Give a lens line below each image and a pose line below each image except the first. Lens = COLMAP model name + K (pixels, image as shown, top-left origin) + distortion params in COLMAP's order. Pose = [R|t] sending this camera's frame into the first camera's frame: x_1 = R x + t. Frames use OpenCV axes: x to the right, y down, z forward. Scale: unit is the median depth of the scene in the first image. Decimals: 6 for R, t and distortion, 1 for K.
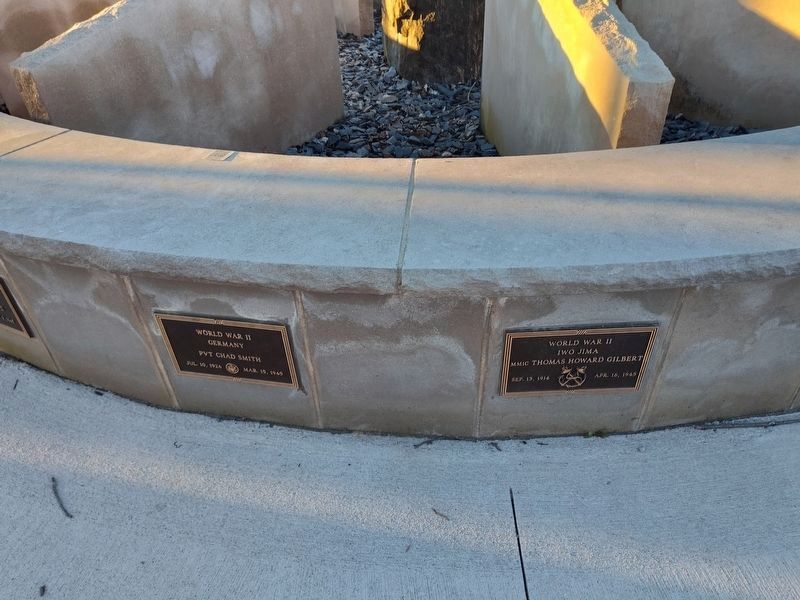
lens RADIAL K [[544.0, 0, 451.6], [0, 544.0, 313.7], [0, 0, 1]] dist [0.018979, -0.005528]
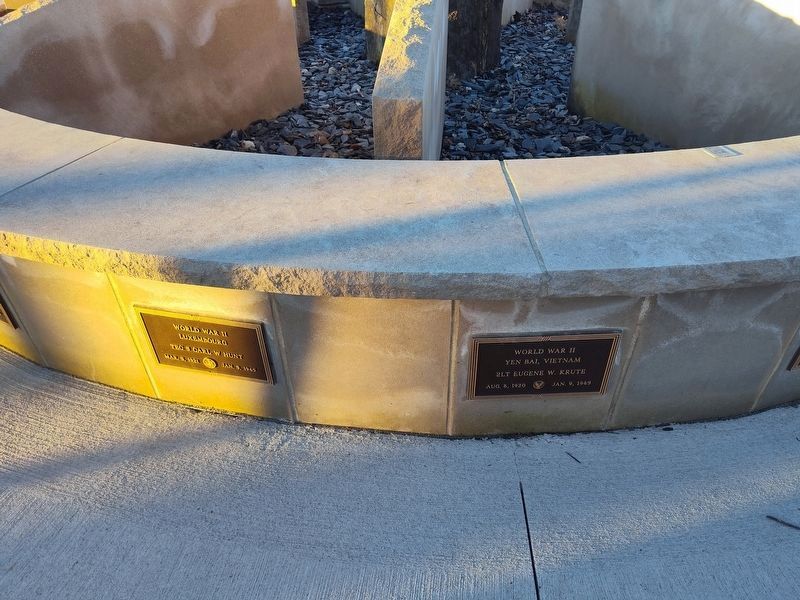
lens RADIAL K [[526.4, 0, 400.0], [0, 526.4, 300.0], [0, 0, 1]] dist [0.006737, 0.001723]
pose [[0.884758, -0.267992, 0.381292, -1.171617], [0.270207, 0.961563, 0.048845, -0.201207], [-0.379726, 0.059812, 0.923163, 0.304063]]
